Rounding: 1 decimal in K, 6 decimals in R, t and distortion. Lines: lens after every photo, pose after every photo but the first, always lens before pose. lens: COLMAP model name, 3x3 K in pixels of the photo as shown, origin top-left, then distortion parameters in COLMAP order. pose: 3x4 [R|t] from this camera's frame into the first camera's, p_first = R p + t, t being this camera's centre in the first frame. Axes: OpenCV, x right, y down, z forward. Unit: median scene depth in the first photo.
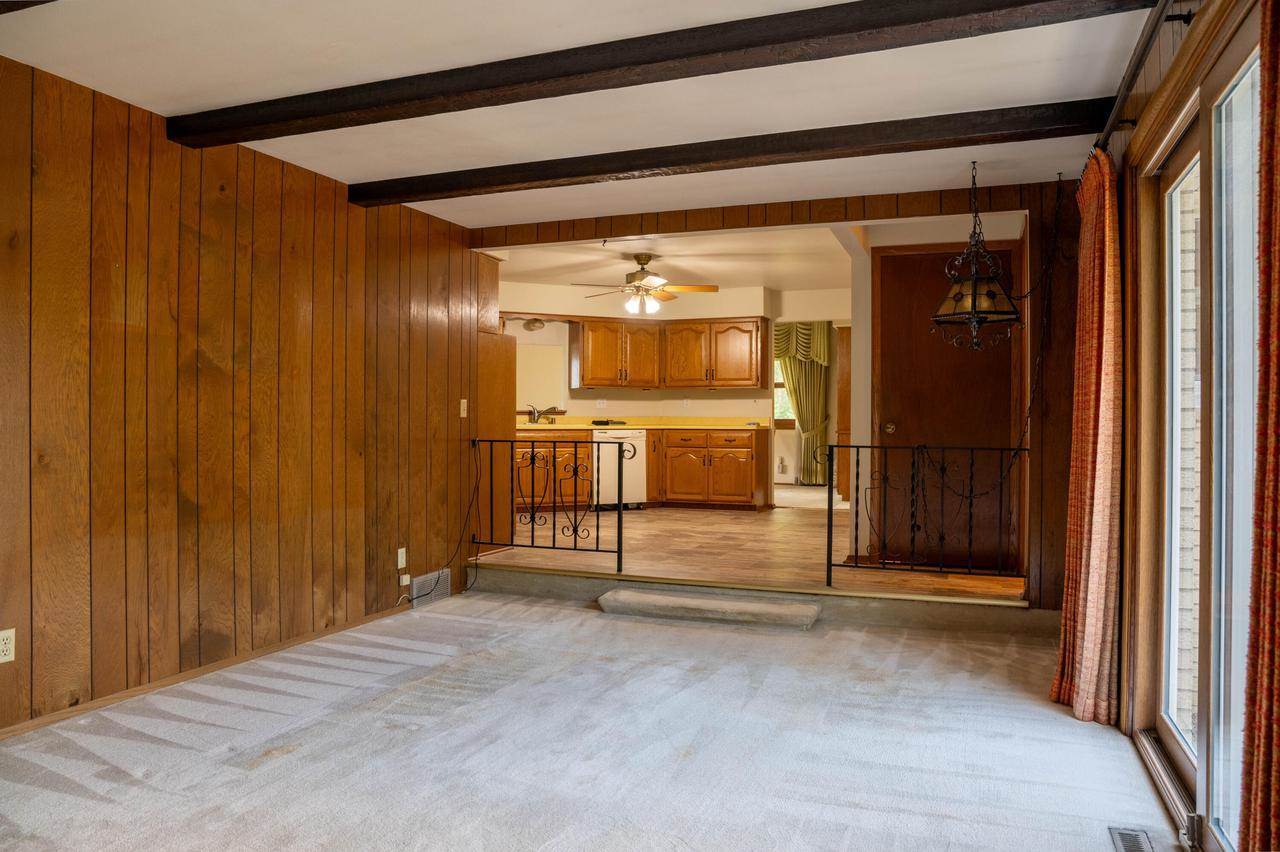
lens RADIAL K [[873.6, 0, 639.3], [0, 873.6, 423.0], [0, 0, 1]] dist [-0.103851, 0.054428]
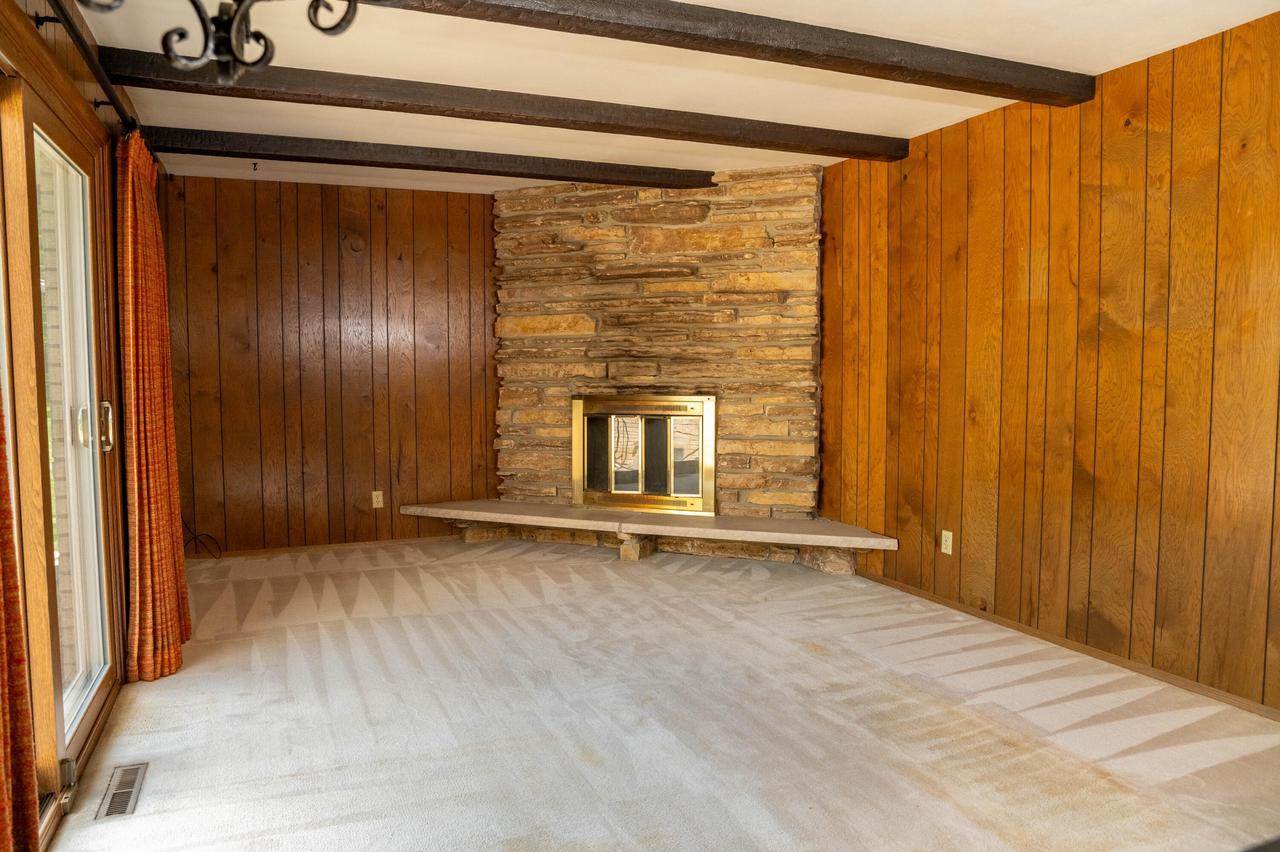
lens RADIAL K [[873.6, 0, 640.3], [0, 873.6, 424.9], [0, 0, 1]] dist [-0.103851, 0.054428]
pose [[-0.711081, 0.050706, -0.701279, 0.518026], [0.003350, 0.997629, 0.068736, -0.029728], [0.703102, 0.046527, -0.709565, 1.357347]]
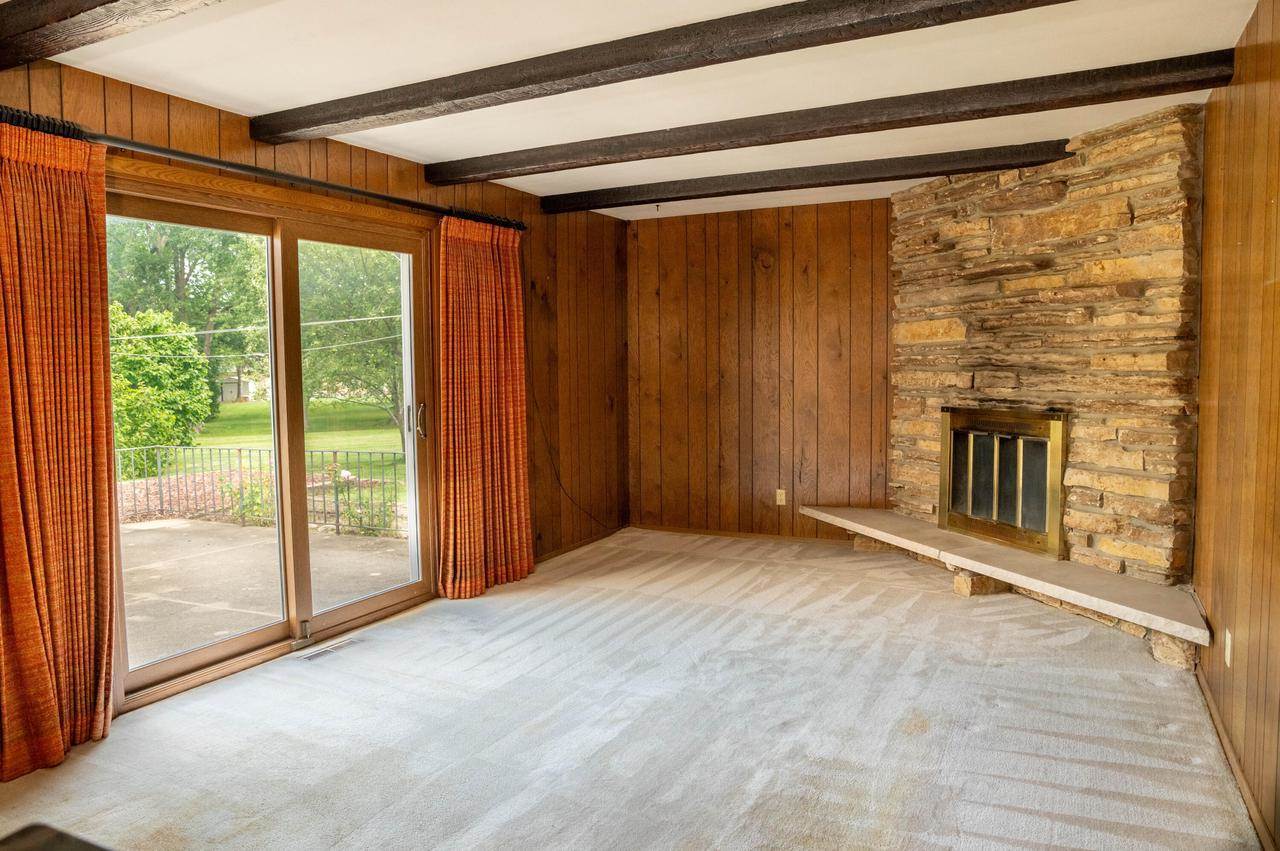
lens RADIAL K [[873.6, 0, 626.9], [0, 873.6, 426.8], [0, 0, 1]] dist [-0.103851, 0.054428]
pose [[-0.994657, 0.004559, 0.103131, -0.139353], [0.011960, 0.997387, 0.071253, -0.051084], [-0.102536, 0.072105, -0.992112, 1.633304]]
